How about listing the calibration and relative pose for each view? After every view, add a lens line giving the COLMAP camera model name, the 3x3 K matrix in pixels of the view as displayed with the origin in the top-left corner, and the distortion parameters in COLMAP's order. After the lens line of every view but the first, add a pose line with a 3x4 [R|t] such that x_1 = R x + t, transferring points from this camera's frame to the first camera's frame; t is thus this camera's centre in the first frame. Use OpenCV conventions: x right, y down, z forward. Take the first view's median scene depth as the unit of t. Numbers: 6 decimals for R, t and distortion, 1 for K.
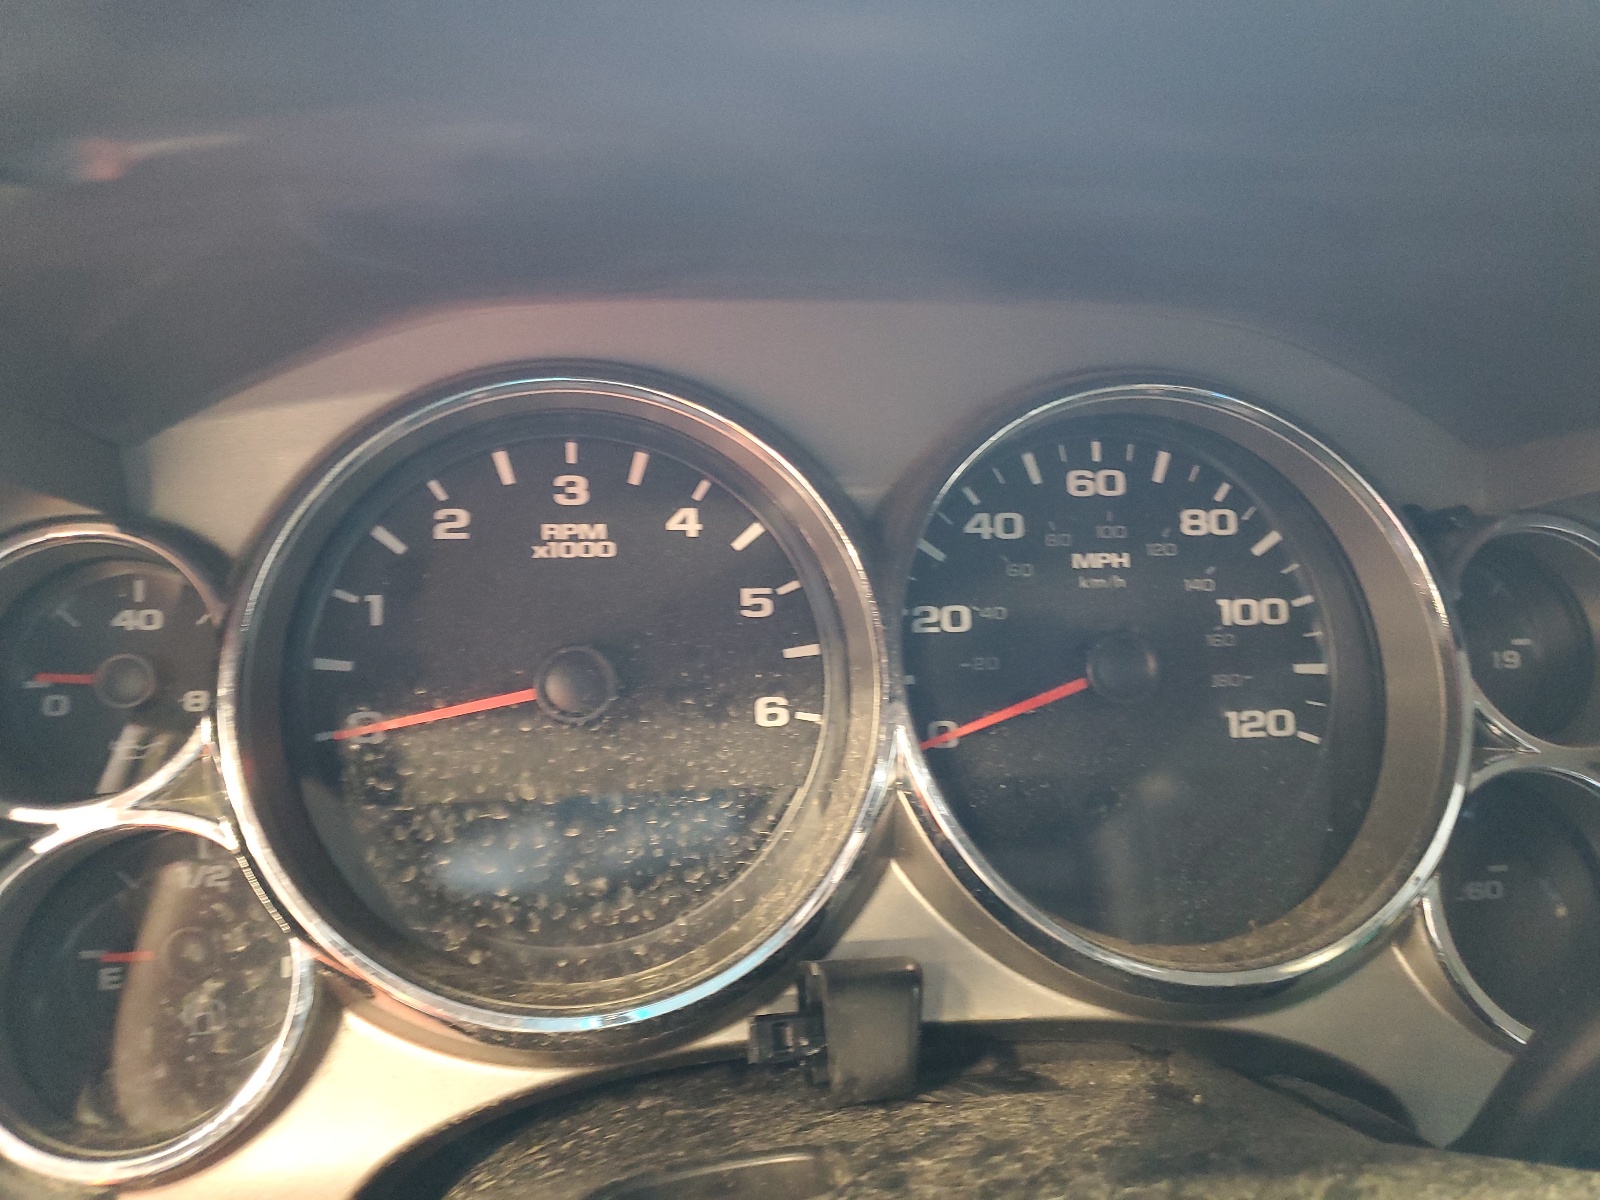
lens RADIAL K [[1204.9, 0, 799.7], [0, 1204.9, 600.7], [0, 0, 1]] dist [-0.001574, 0.000011]
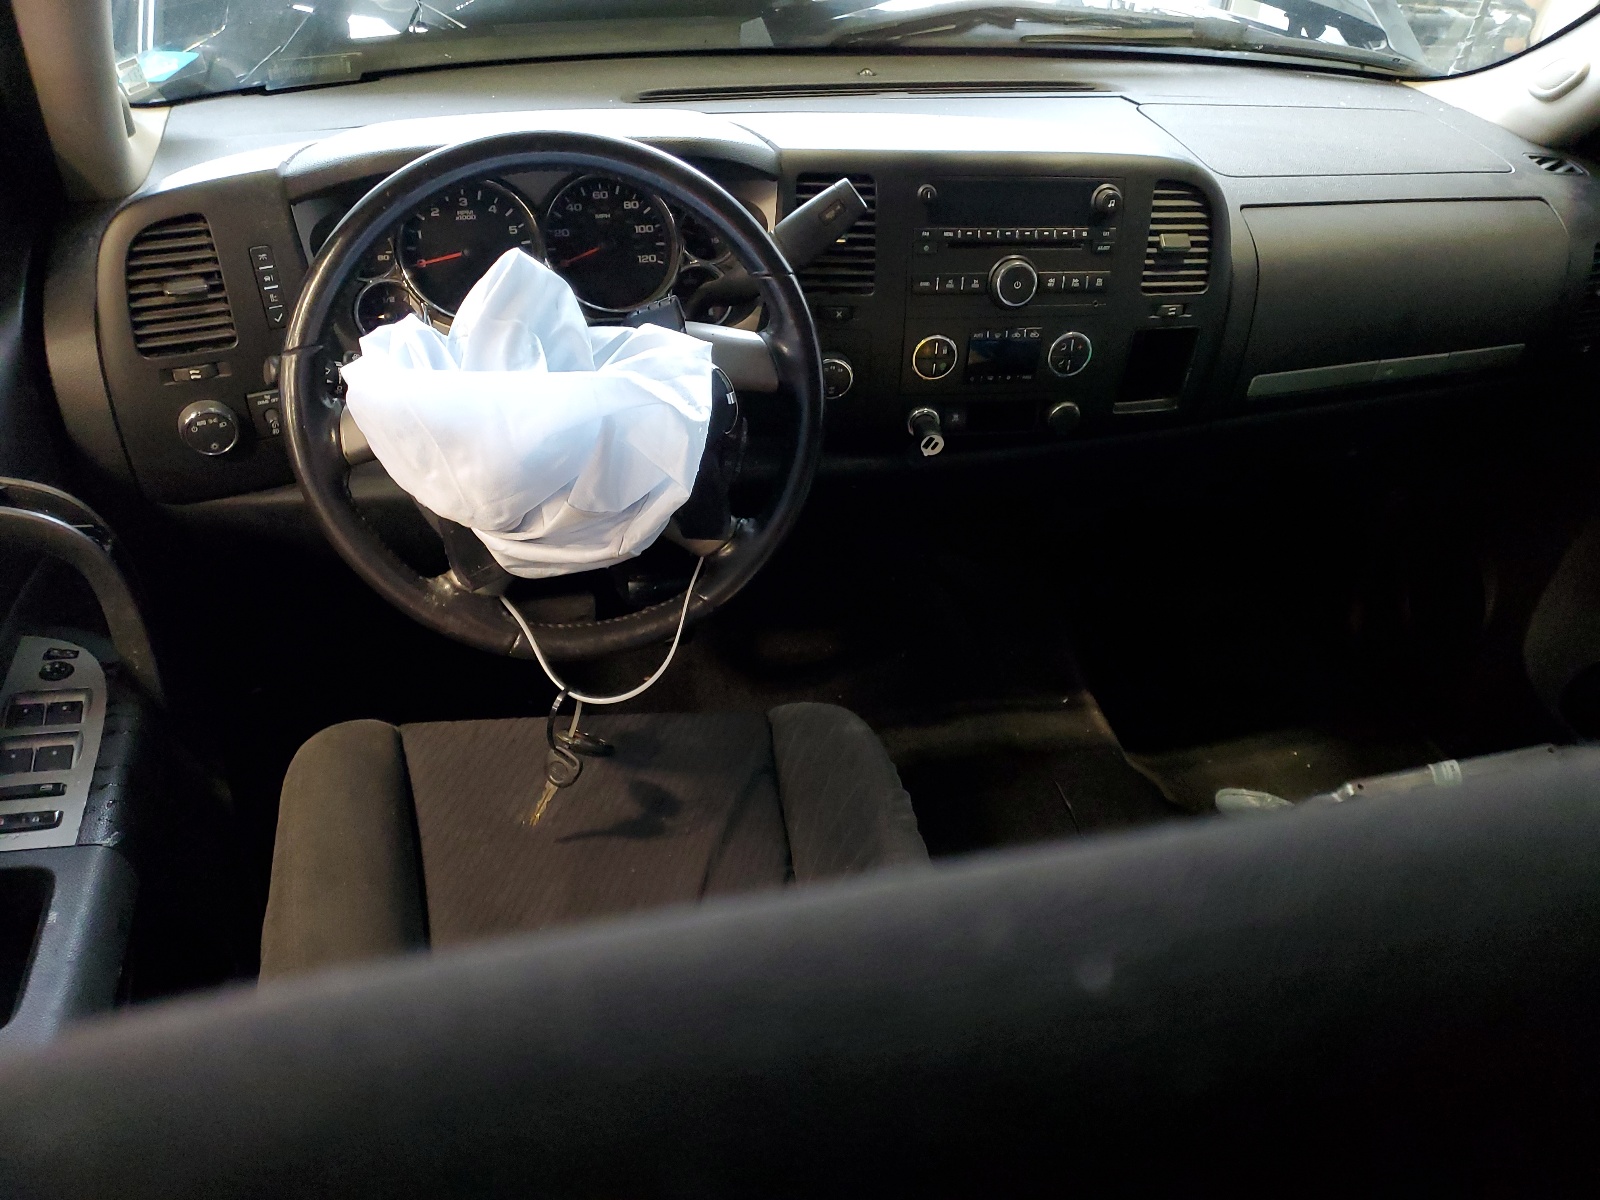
lens RADIAL K [[1204.9, 0, 801.1], [0, 1204.9, 600.3], [0, 0, 1]] dist [-0.001574, 0.000011]
pose [[0.996290, -0.043869, 0.074033, 0.560632], [0.016518, 0.941795, 0.335780, -0.165366], [-0.084454, -0.333312, 0.939026, -3.212914]]
